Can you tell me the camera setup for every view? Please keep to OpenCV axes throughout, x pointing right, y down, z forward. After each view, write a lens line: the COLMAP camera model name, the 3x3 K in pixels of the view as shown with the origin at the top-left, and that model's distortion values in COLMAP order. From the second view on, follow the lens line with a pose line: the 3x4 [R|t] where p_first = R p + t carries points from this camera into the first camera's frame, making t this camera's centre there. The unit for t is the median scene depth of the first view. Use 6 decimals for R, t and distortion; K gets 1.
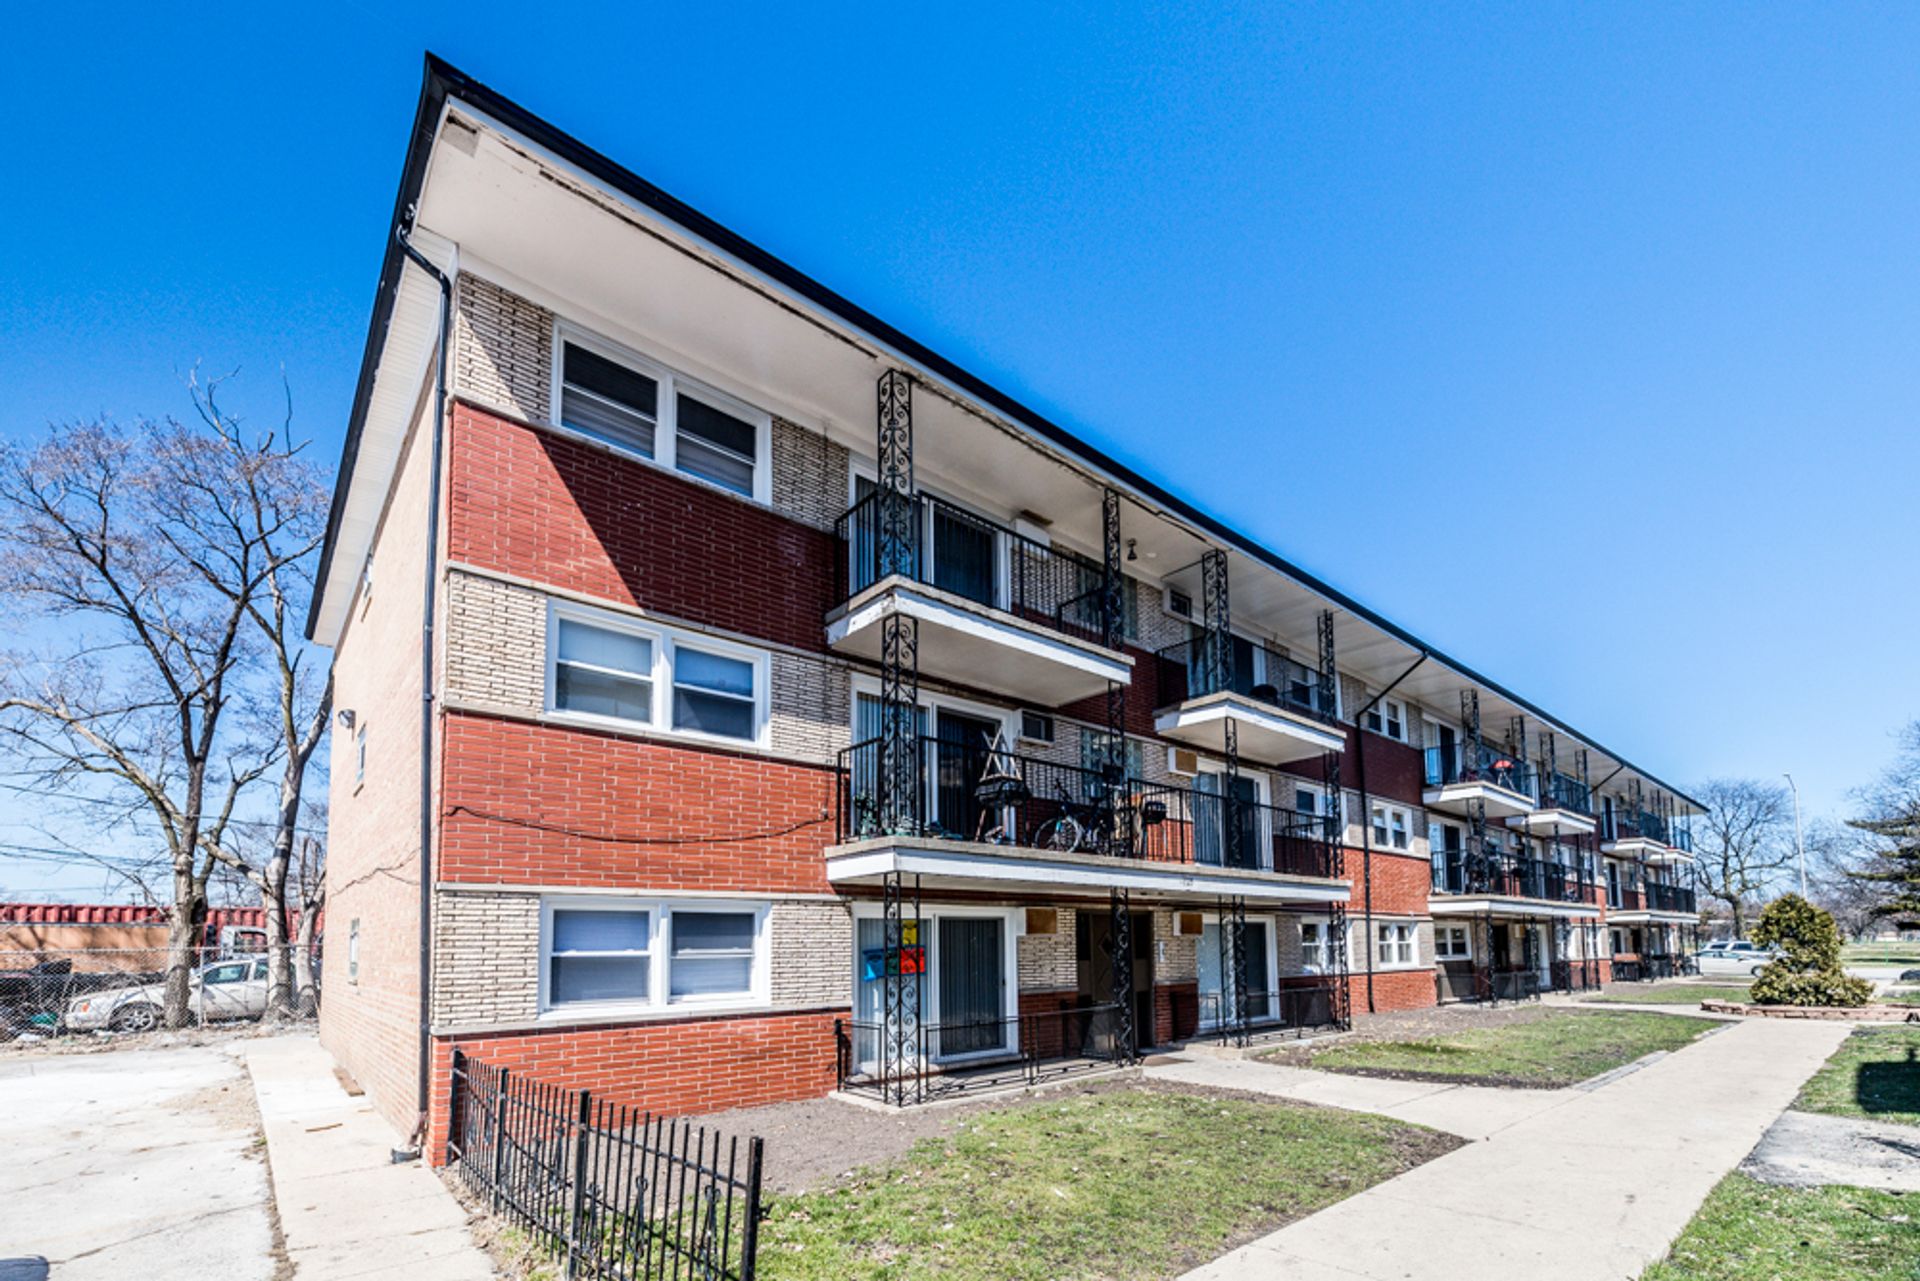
lens RADIAL K [[823.9, 0, 946.0], [0, 823.9, 840.9], [0, 0, 1]] dist [0.000637, -0.000527]
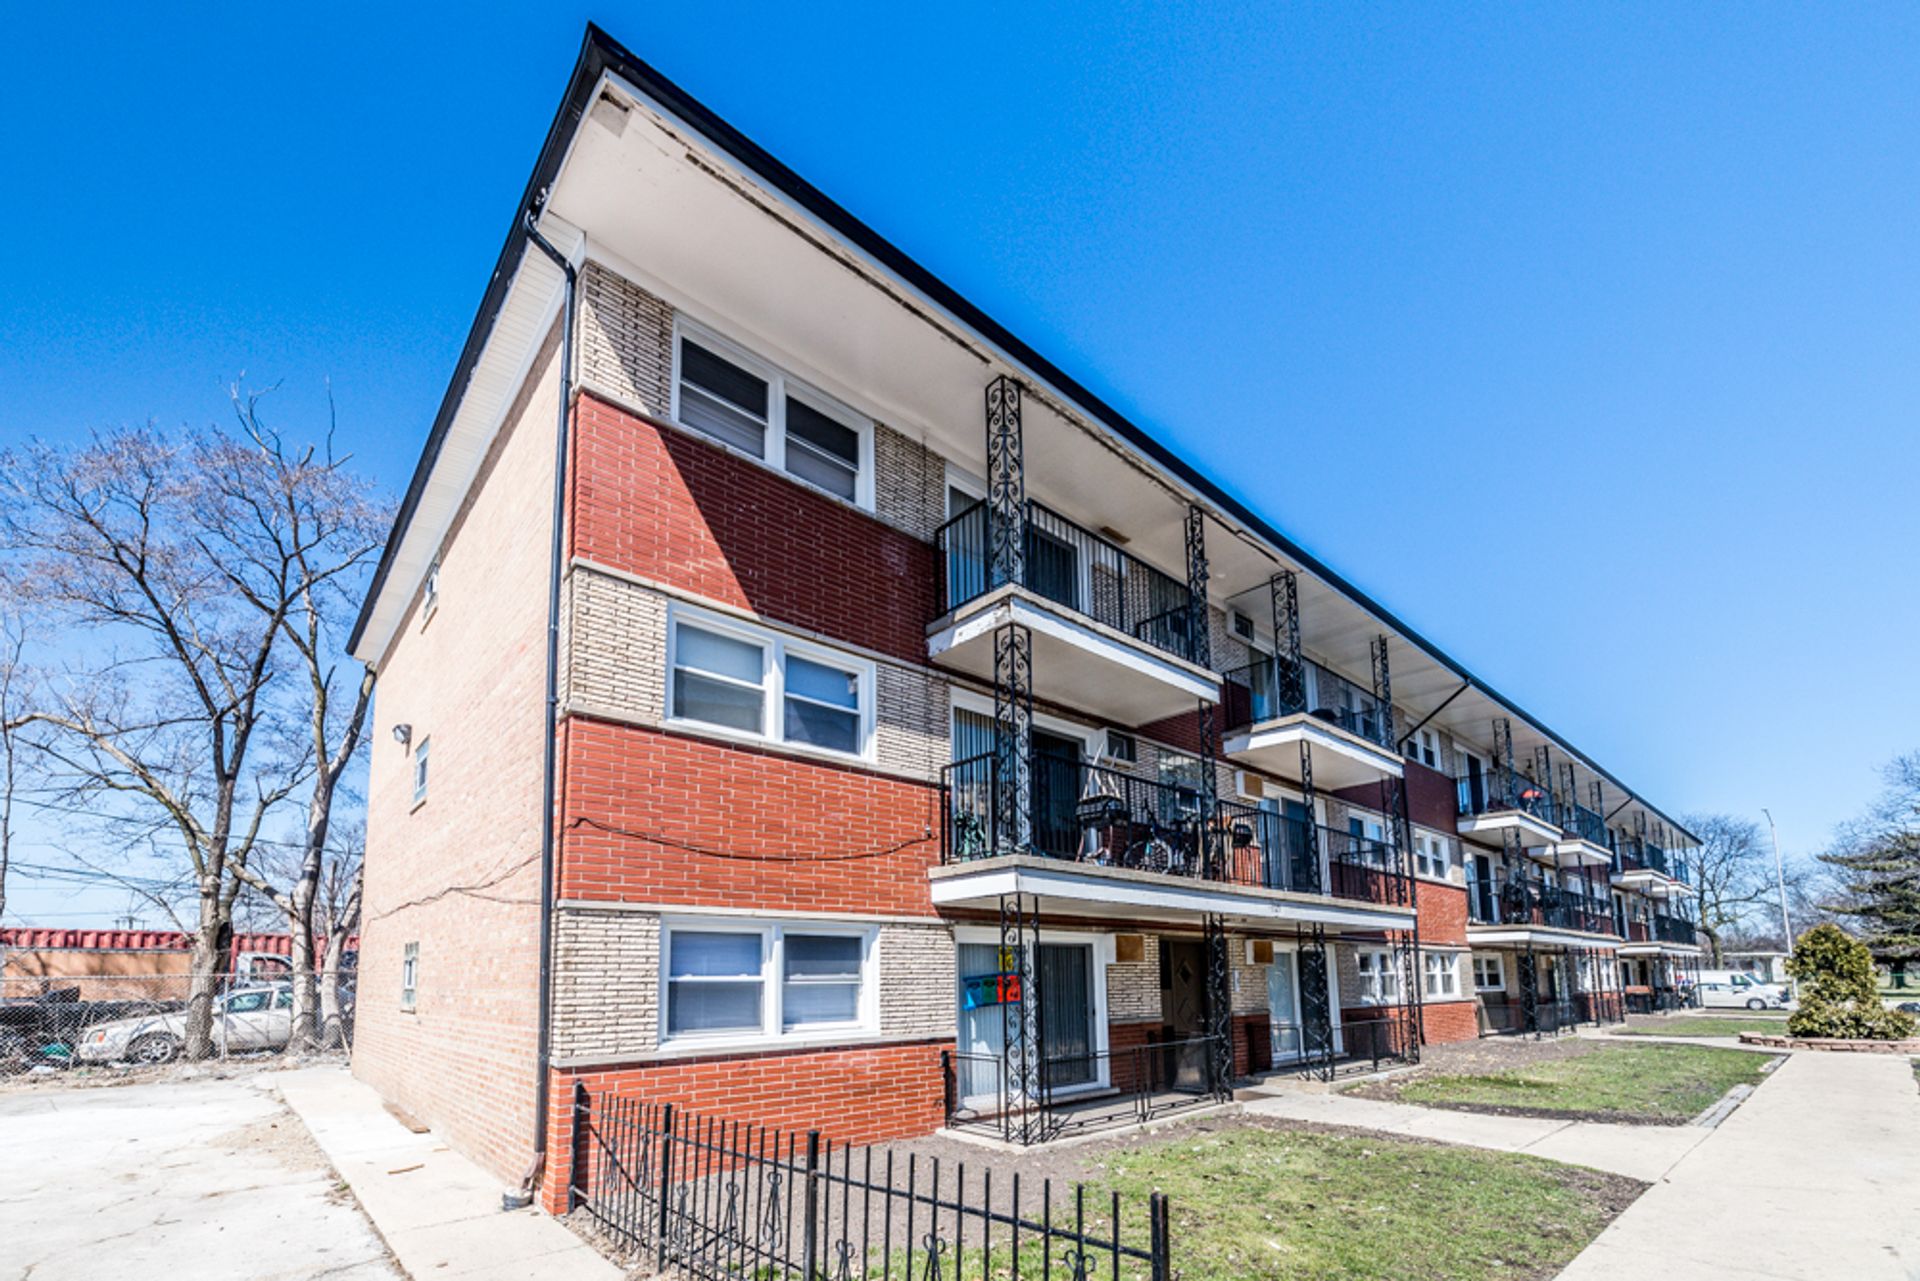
lens RADIAL K [[823.7, 0, 944.4], [0, 823.7, 839.4], [0, 0, 1]] dist [-0.000700, 0.000673]
pose [[0.999877, 0.004930, 0.014913, -0.117173], [-0.004343, 0.999224, -0.039147, 0.009993], [-0.015094, 0.039077, 0.999122, 0.041328]]
